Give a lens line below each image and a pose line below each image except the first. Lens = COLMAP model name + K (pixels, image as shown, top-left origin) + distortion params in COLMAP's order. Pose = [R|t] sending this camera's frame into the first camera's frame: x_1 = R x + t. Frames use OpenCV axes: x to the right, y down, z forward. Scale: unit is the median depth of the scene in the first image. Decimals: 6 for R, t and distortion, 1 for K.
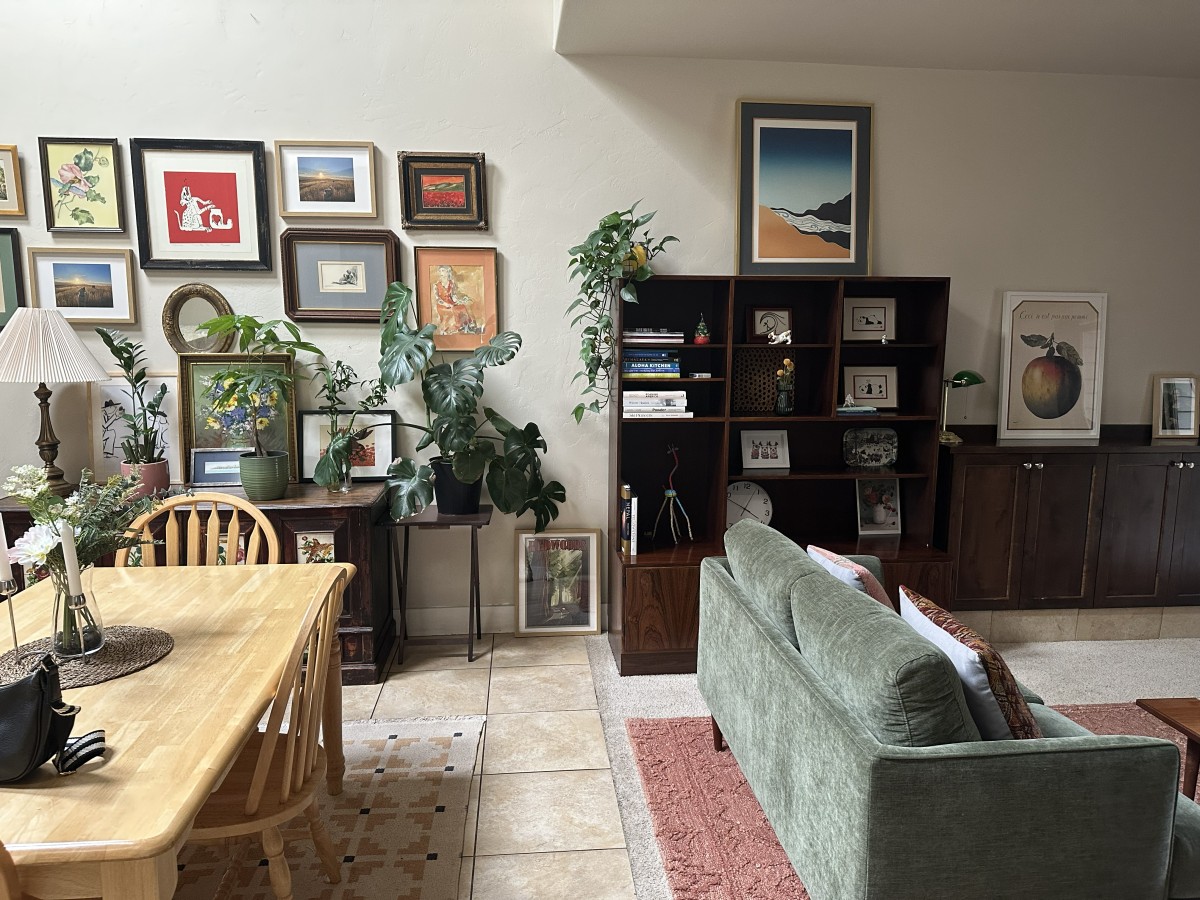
lens RADIAL K [[854.2, 0, 600.0], [0, 854.2, 450.0], [0, 0, 1]] dist [0.044631, -0.036764]
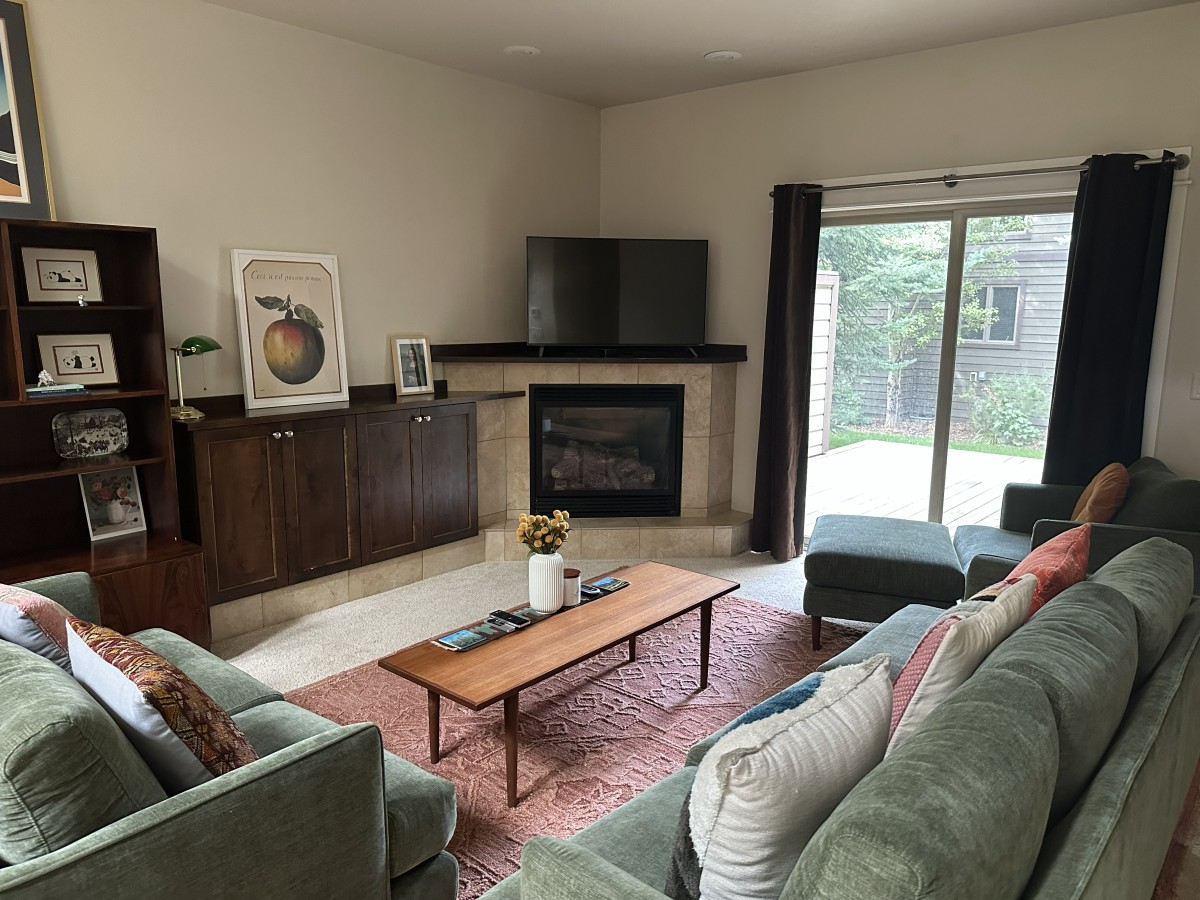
lens RADIAL K [[854.2, 0, 600.0], [0, 854.2, 450.0], [0, 0, 1]] dist [0.044631, -0.036764]
pose [[0.725639, -0.121809, 0.677208, 0.108699], [0.099056, 0.992447, 0.072371, 0.001053], [-0.680908, 0.014567, 0.732224, 0.065172]]
